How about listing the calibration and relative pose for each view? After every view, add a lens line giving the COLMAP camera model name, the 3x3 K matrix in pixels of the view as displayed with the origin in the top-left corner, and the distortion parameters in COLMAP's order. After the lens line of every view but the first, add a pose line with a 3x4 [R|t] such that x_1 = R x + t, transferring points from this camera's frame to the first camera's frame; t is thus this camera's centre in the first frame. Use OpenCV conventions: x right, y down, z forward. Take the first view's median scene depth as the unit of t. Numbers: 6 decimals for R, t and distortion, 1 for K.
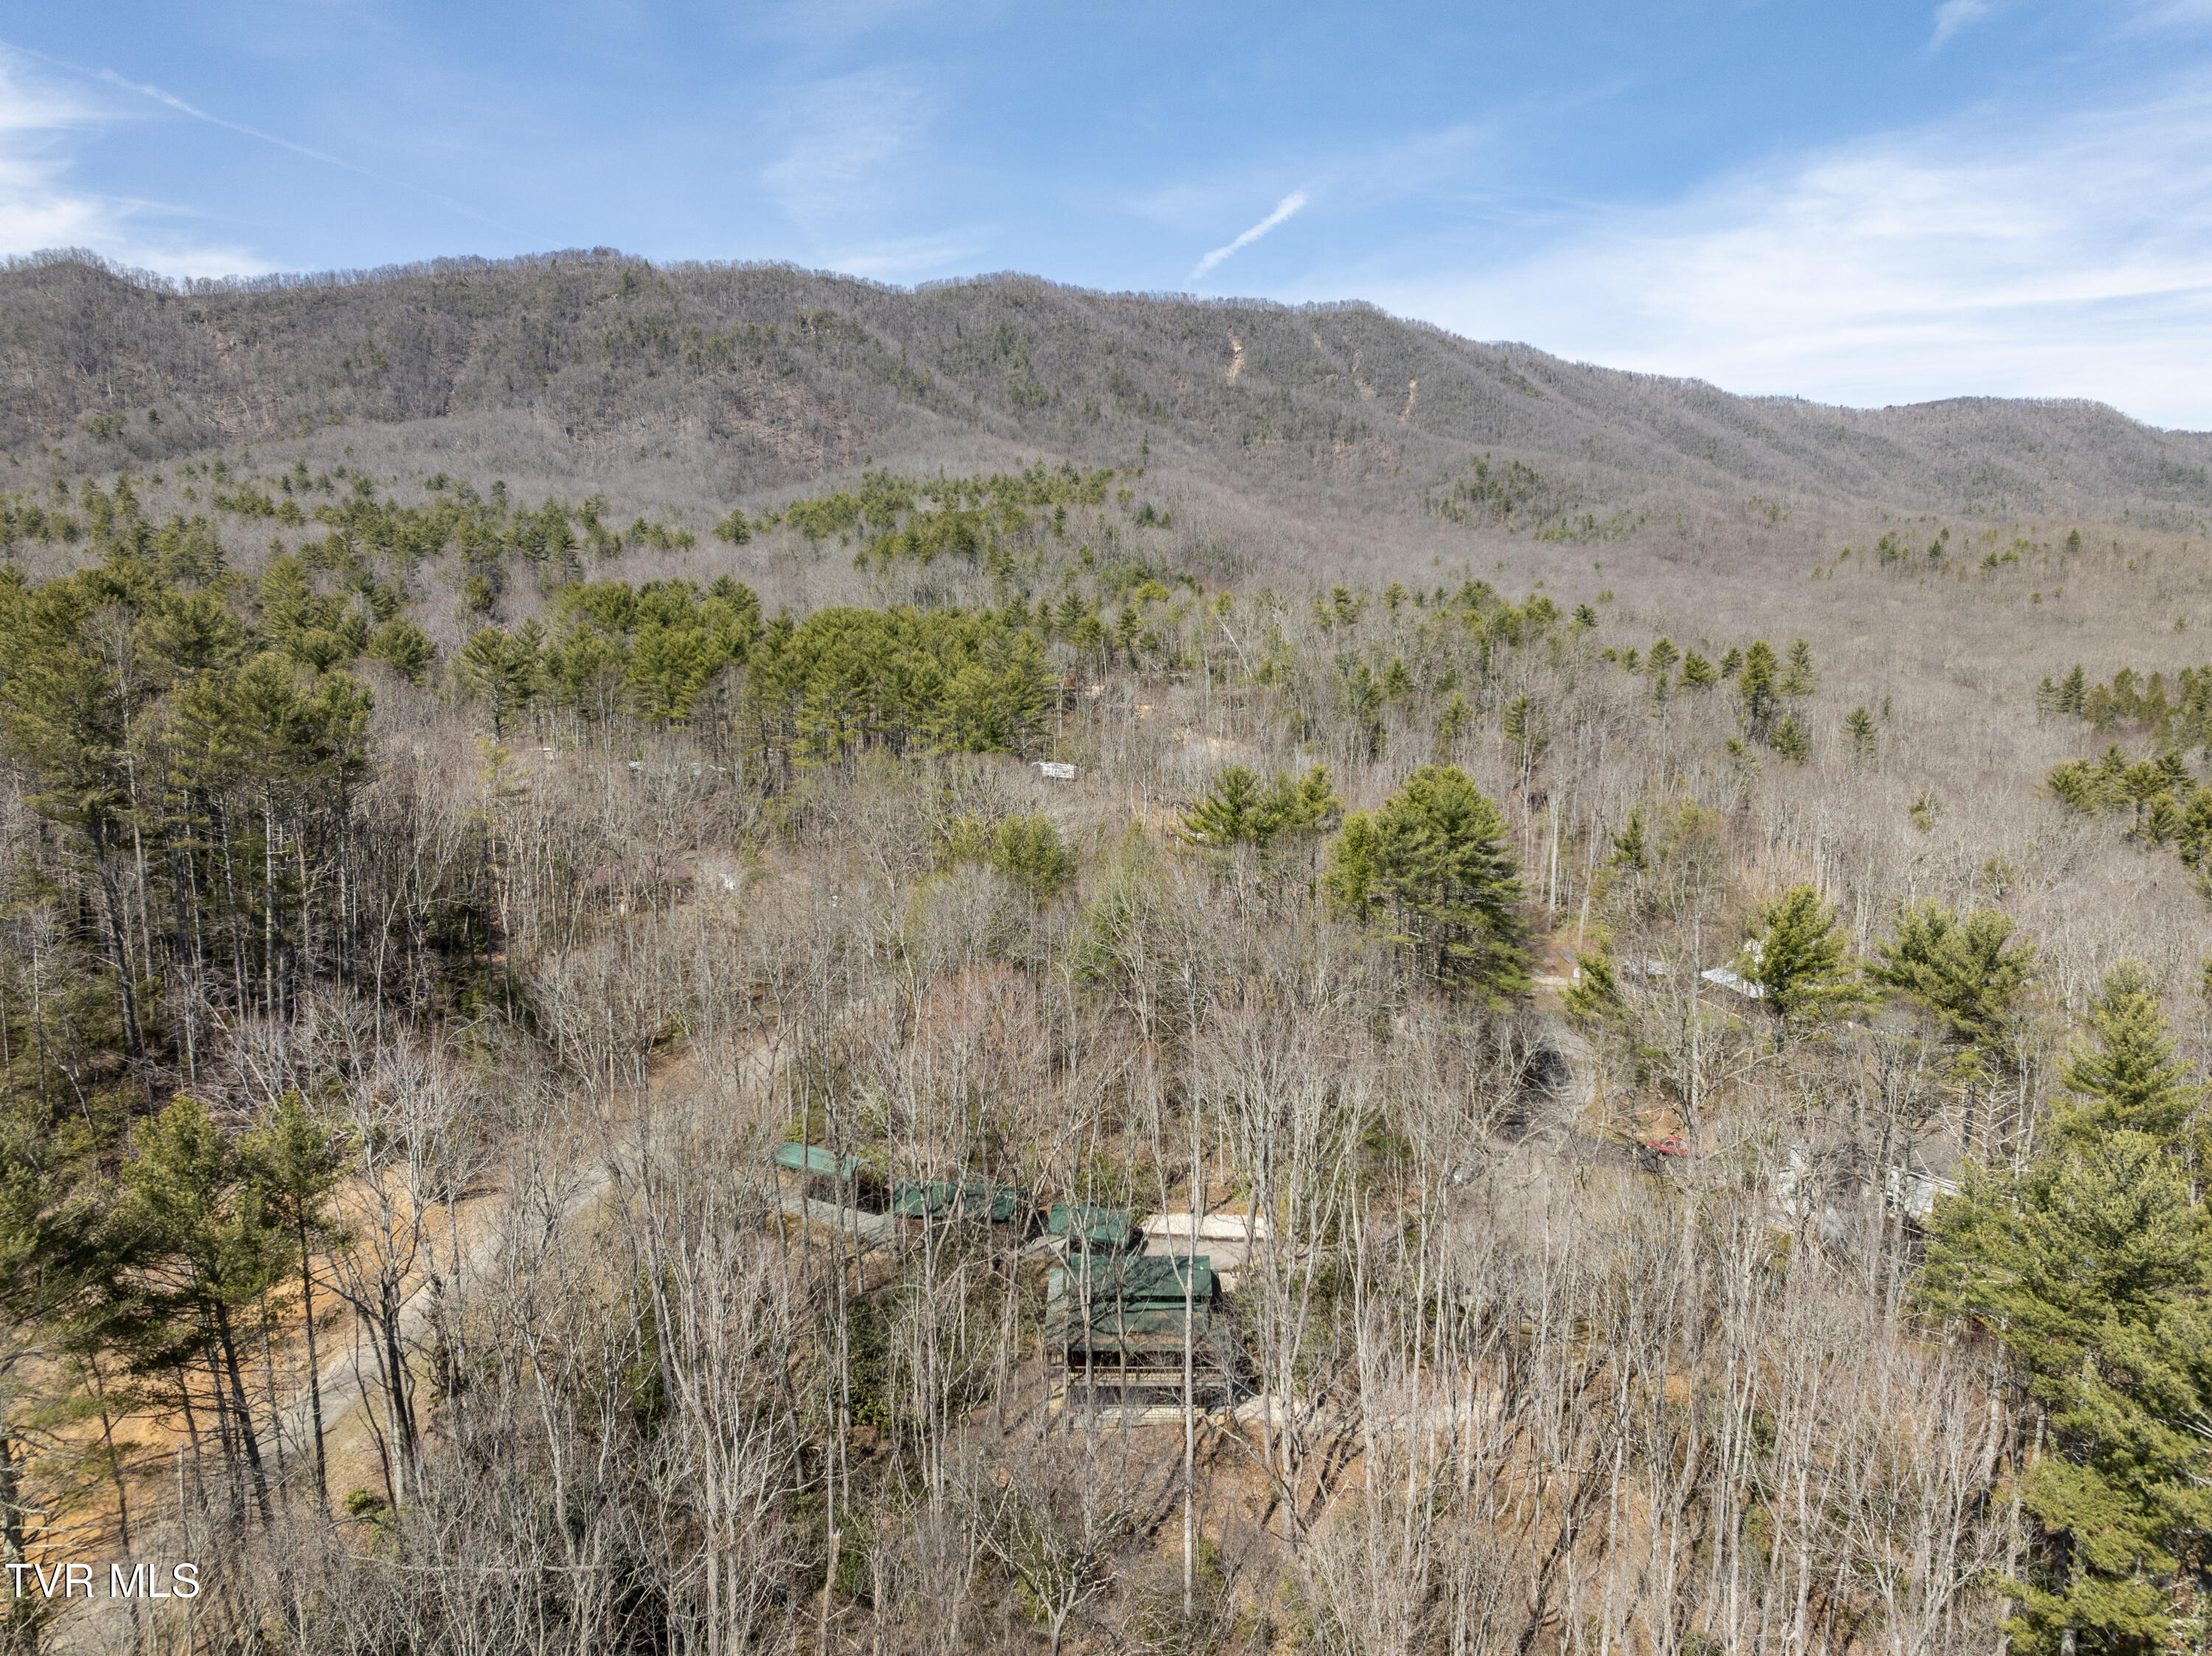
lens RADIAL K [[1608.7, 0, 1118.5], [0, 1608.7, 850.2], [0, 0, 1]] dist [-0.028373, -0.003531]
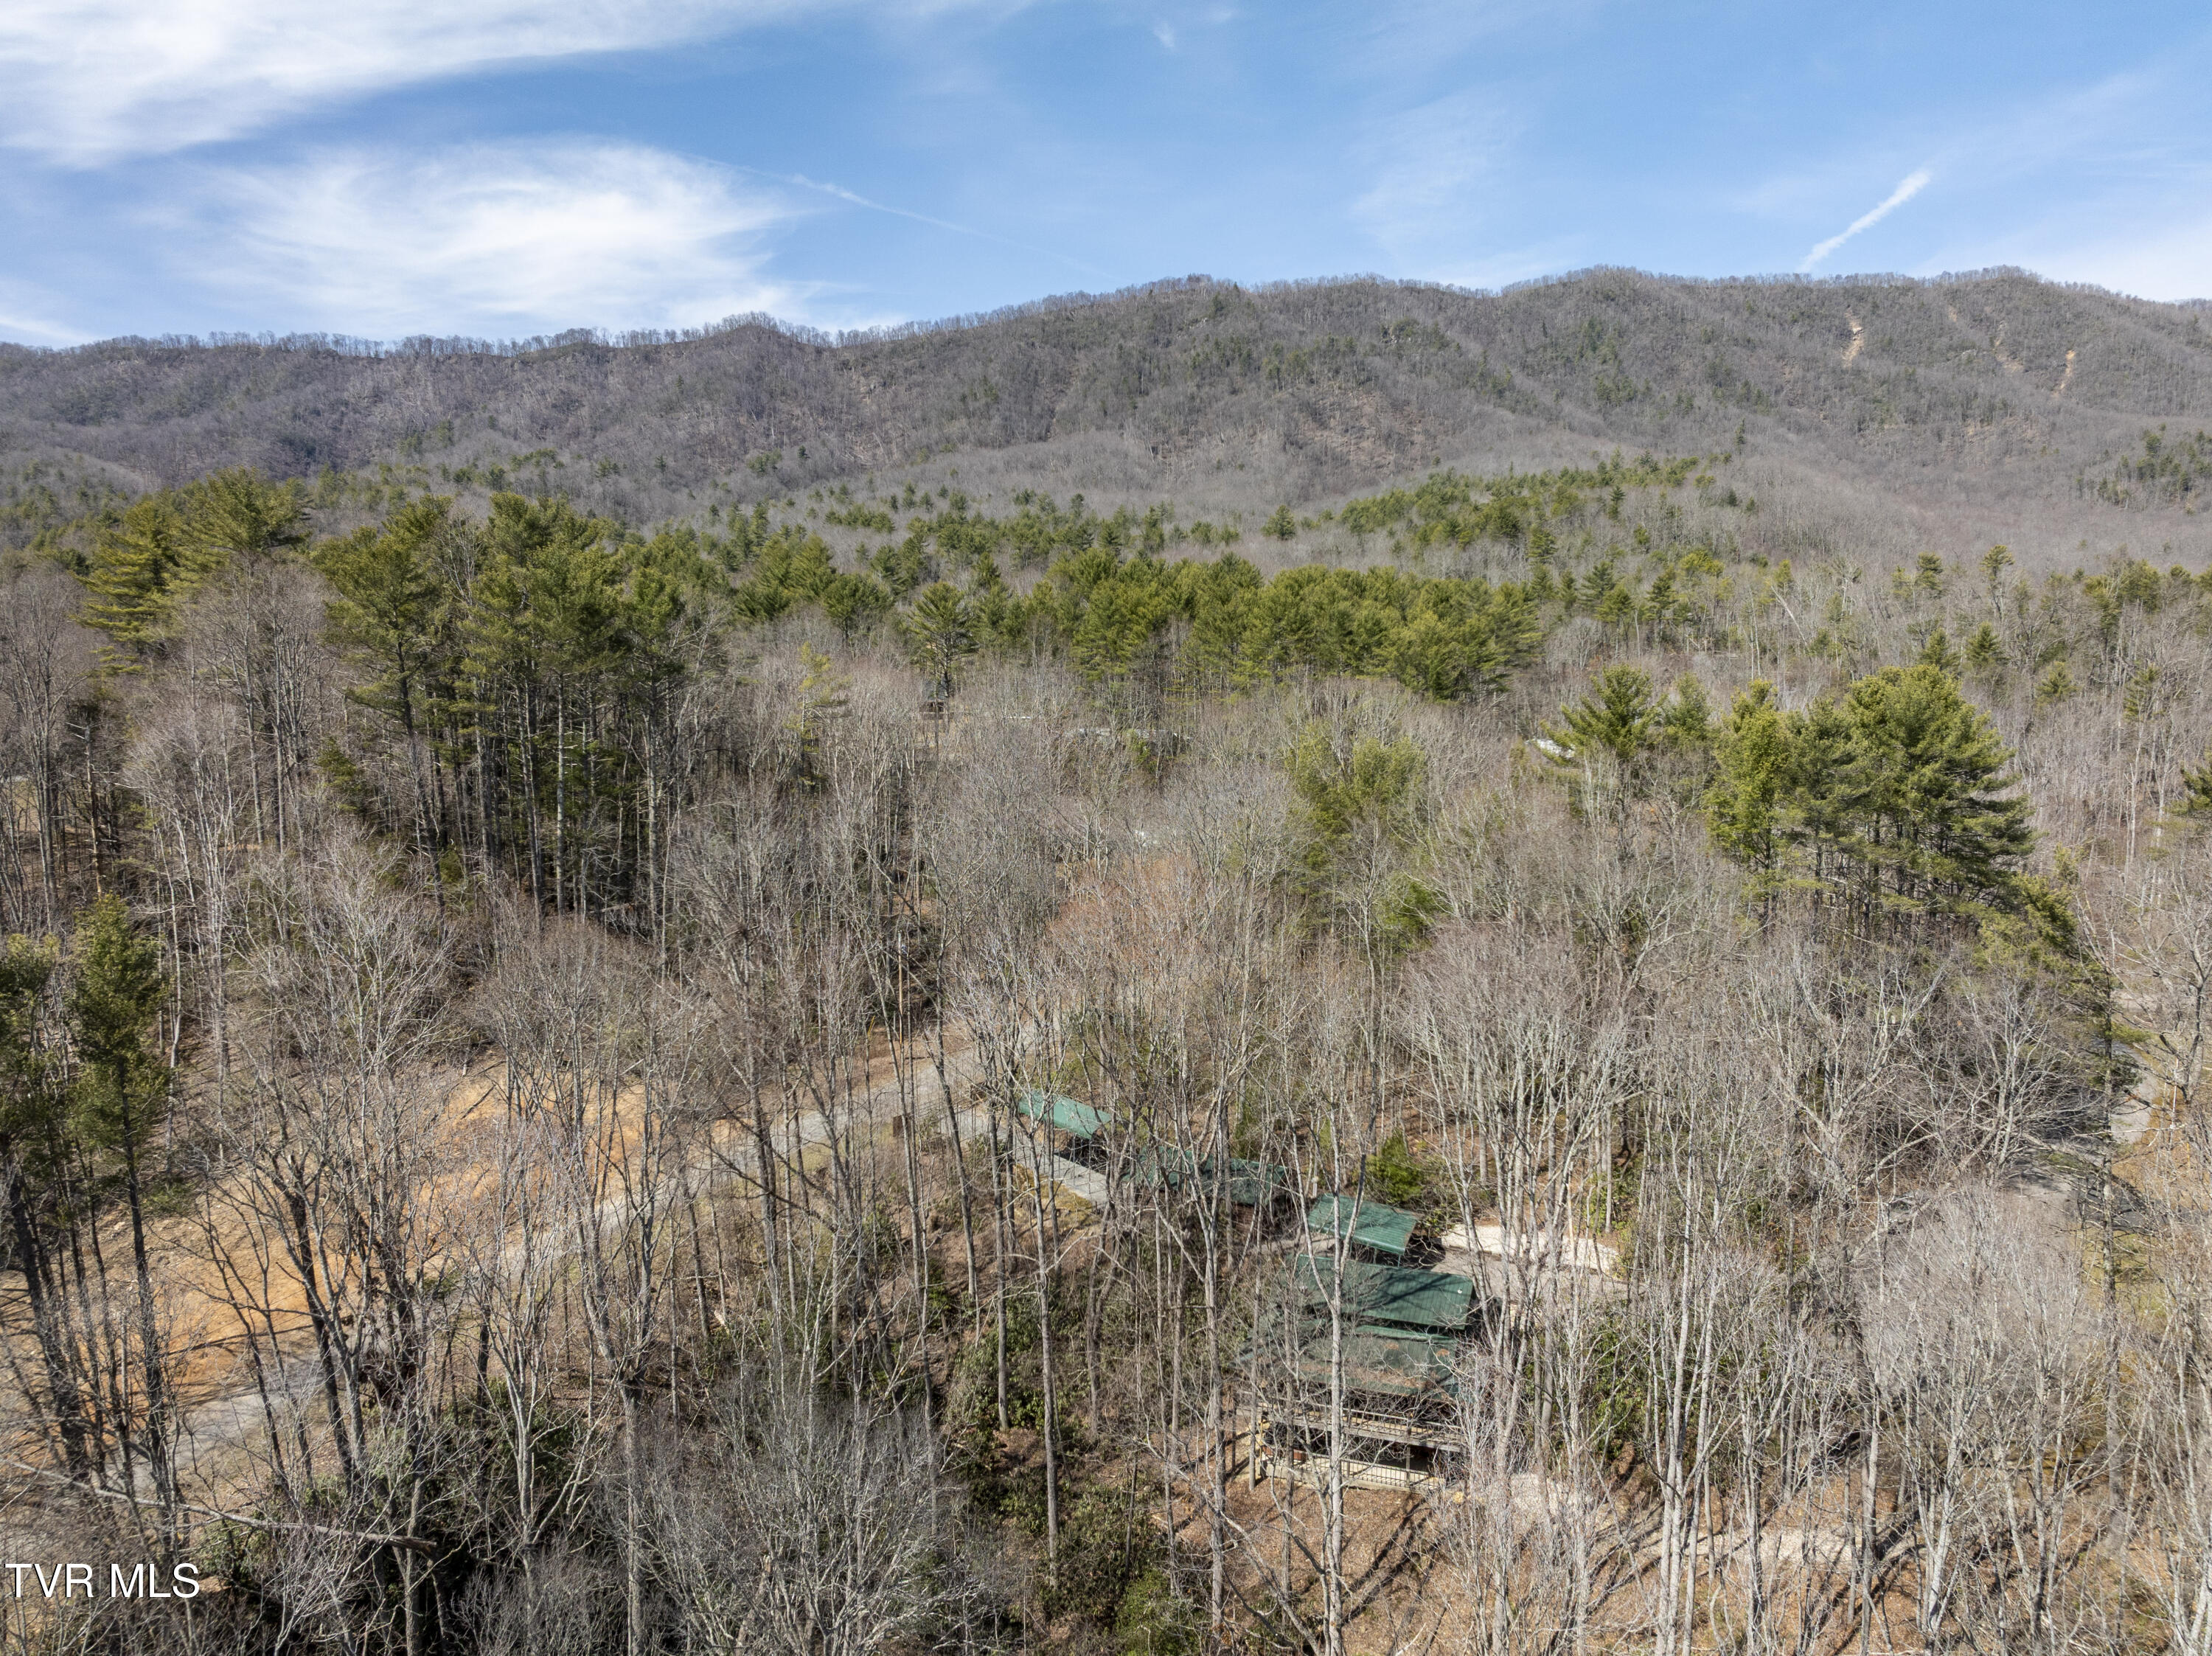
lens RADIAL K [[1594.3, 0, 1128.5], [0, 1594.3, 863.7], [0, 0, 1]] dist [-0.036690, 0.010330]
pose [[0.936794, 0.036871, -0.347932, 0.011847], [-0.037750, 0.999278, 0.004255, 0.004858], [0.347838, 0.009148, 0.937510, 0.019240]]
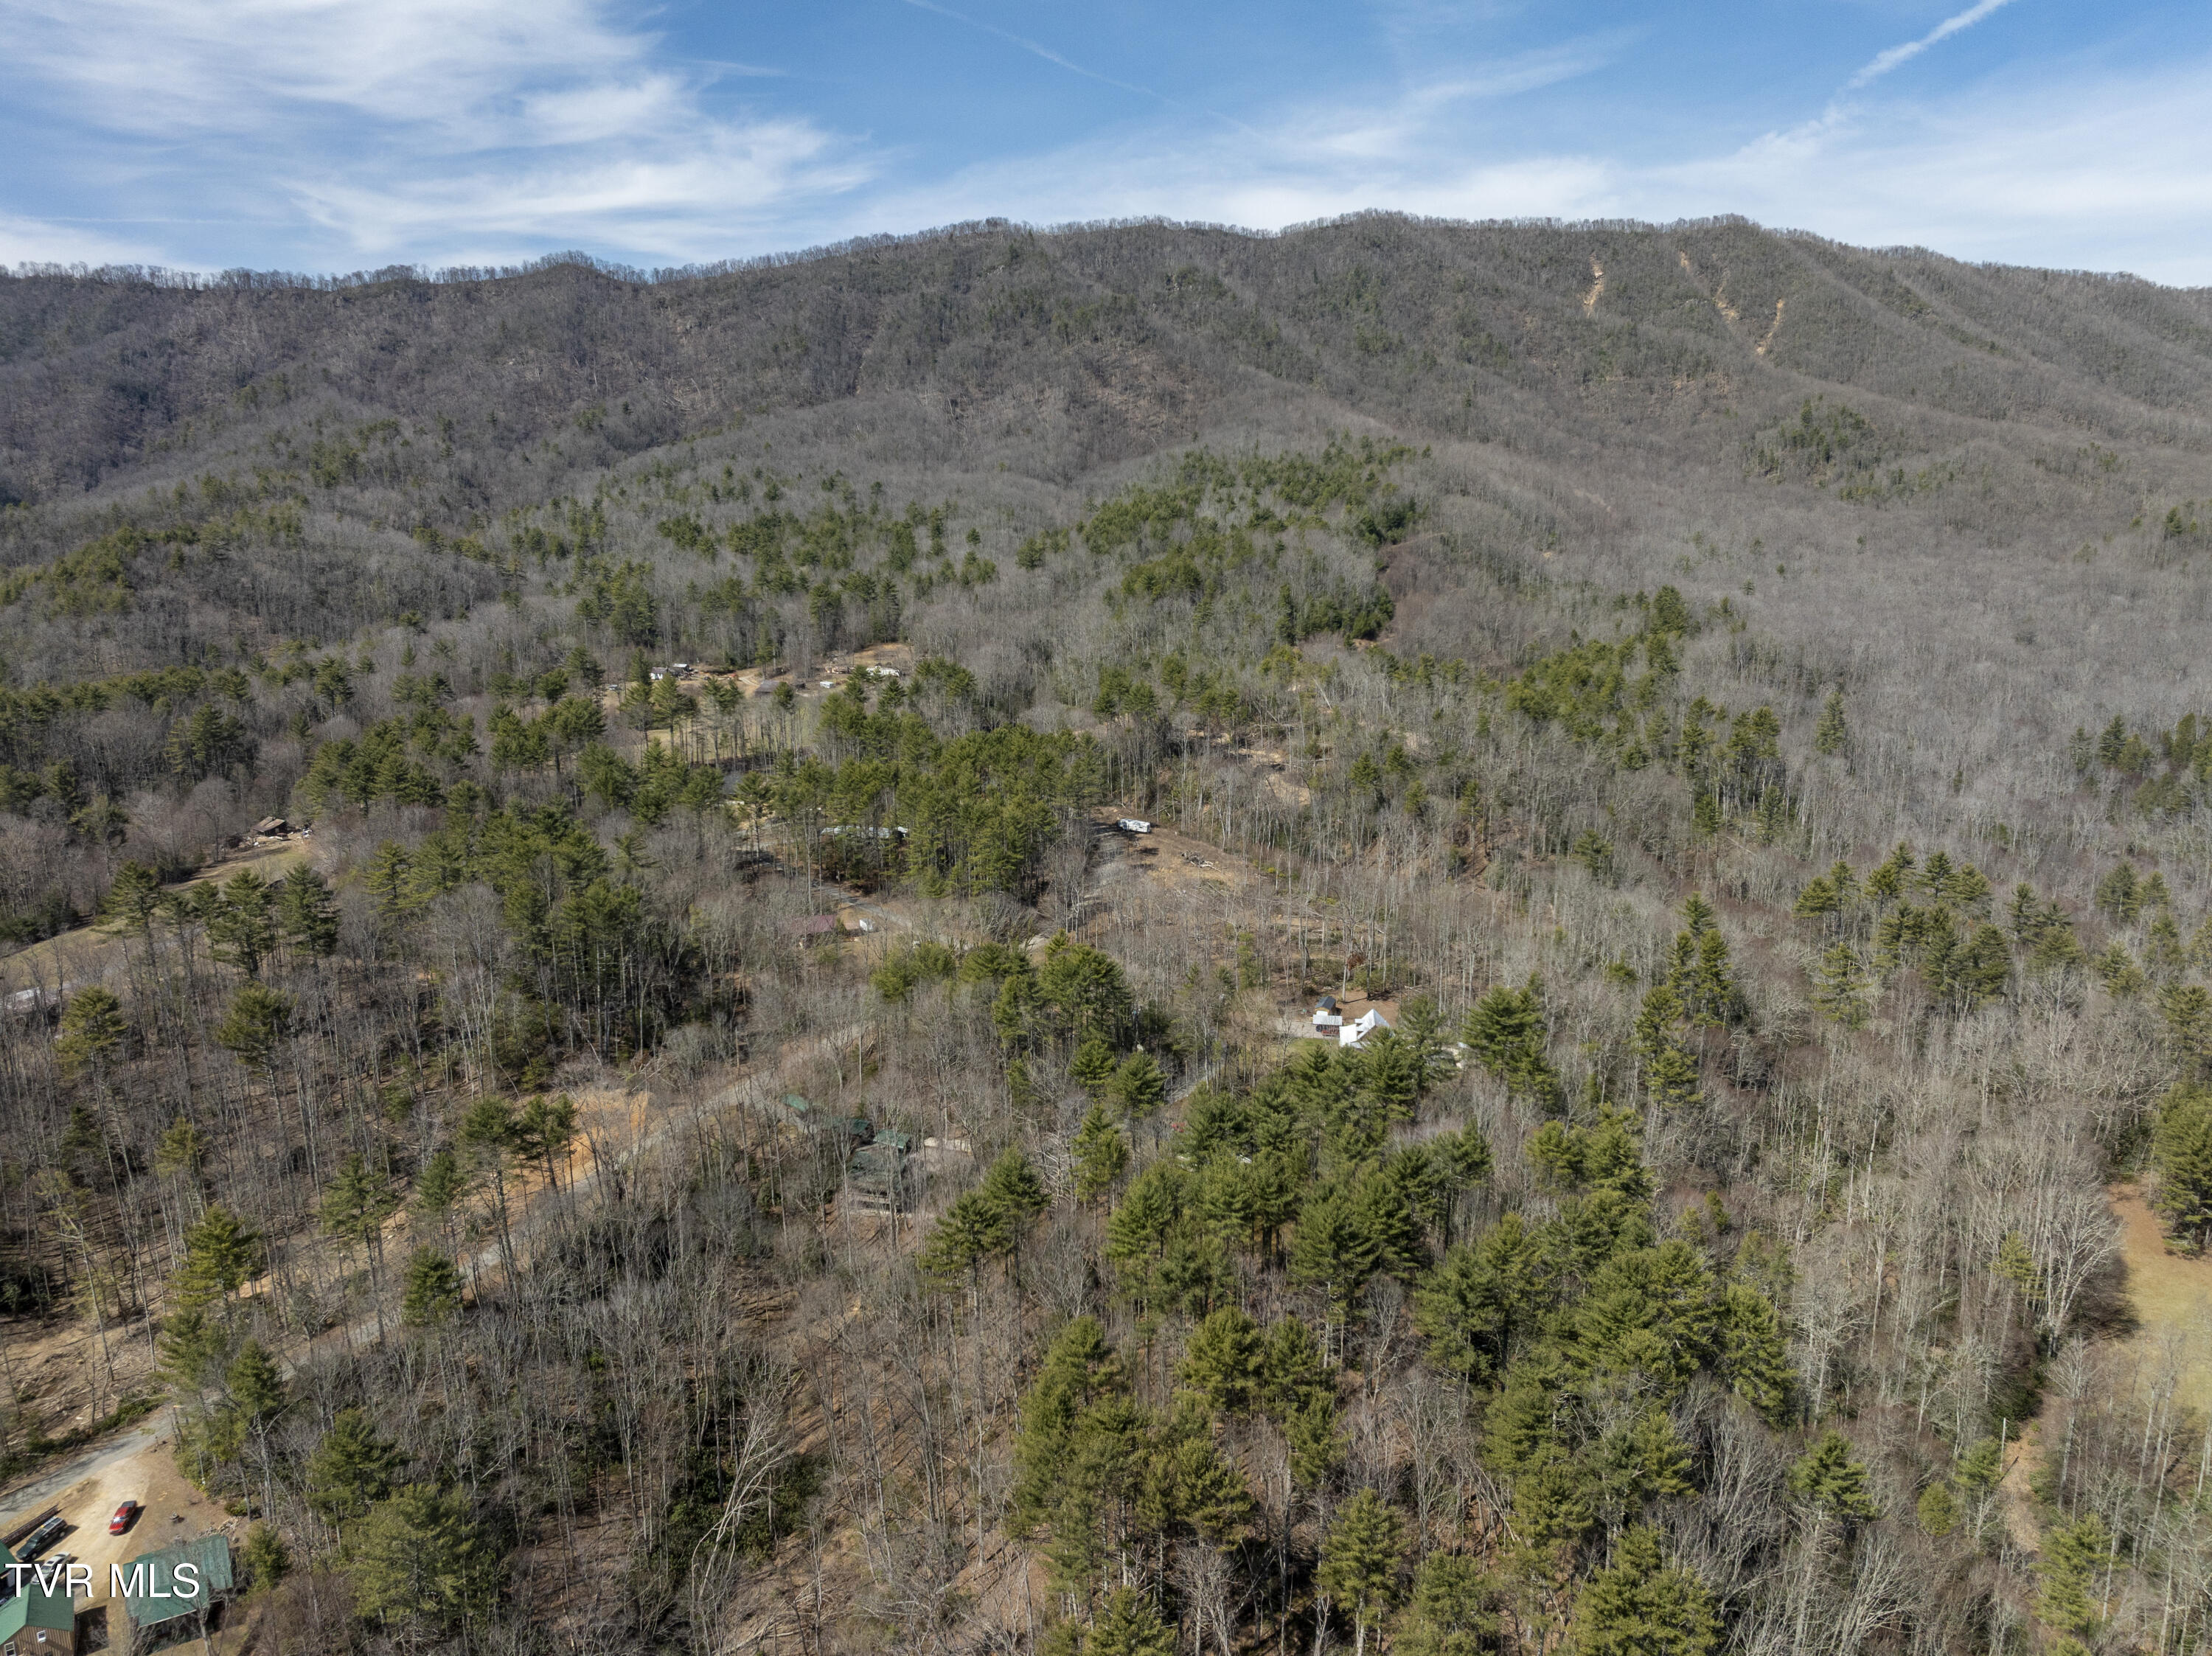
lens RADIAL K [[1644.4, 0, 1106.0], [0, 1644.4, 828.0], [0, 0, 1]] dist [-0.032466, -0.004587]
pose [[0.963132, 0.037679, -0.266379, 0.079948], [-0.020878, 0.997626, 0.065627, -0.034867], [0.268219, -0.057646, 0.961632, -0.109281]]
